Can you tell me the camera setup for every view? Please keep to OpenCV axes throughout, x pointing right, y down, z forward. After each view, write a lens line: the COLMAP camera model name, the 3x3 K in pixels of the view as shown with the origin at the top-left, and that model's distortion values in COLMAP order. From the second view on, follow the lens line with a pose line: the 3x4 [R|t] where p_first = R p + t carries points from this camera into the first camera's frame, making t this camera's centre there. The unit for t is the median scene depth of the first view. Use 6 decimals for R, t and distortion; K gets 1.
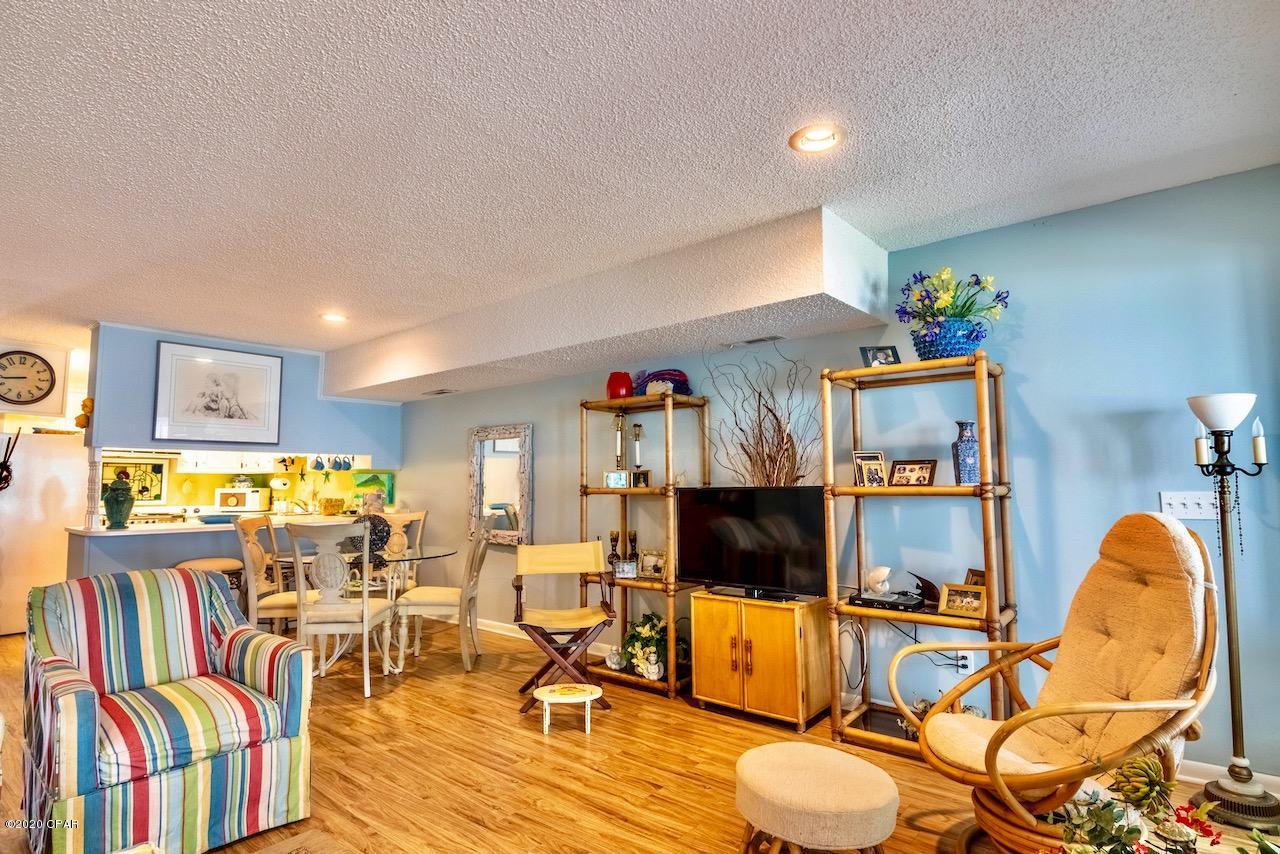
lens RADIAL K [[683.2, 0, 640.4], [0, 683.2, 429.2], [0, 0, 1]] dist [0.000731, -0.000813]
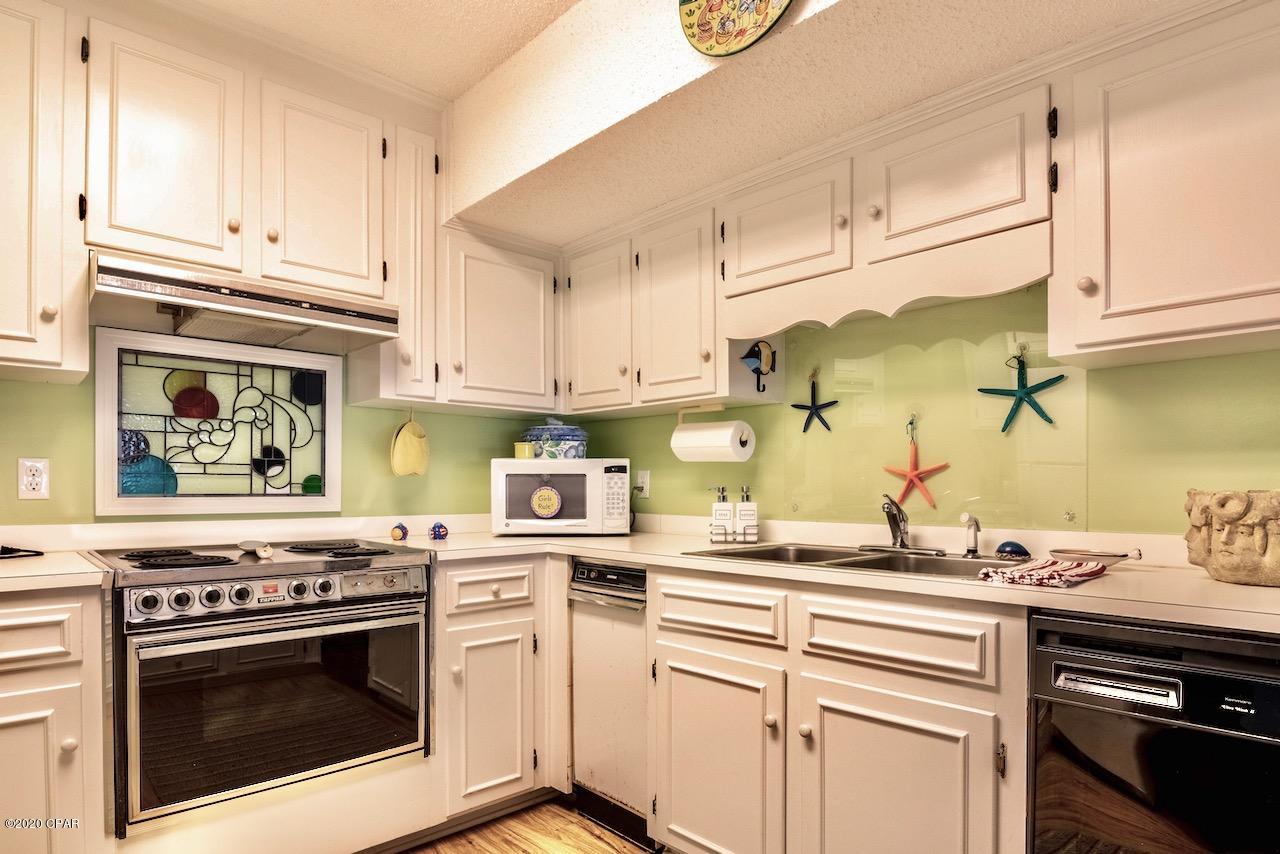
lens RADIAL K [[683.2, 0, 632.0], [0, 683.2, 485.7], [0, 0, 1]] dist [0.000731, -0.000813]
pose [[0.996763, 0.004405, -0.080278, -0.547546], [0.002299, 0.996528, 0.083226, 0.075565], [0.080366, -0.083141, 0.993292, 0.721677]]
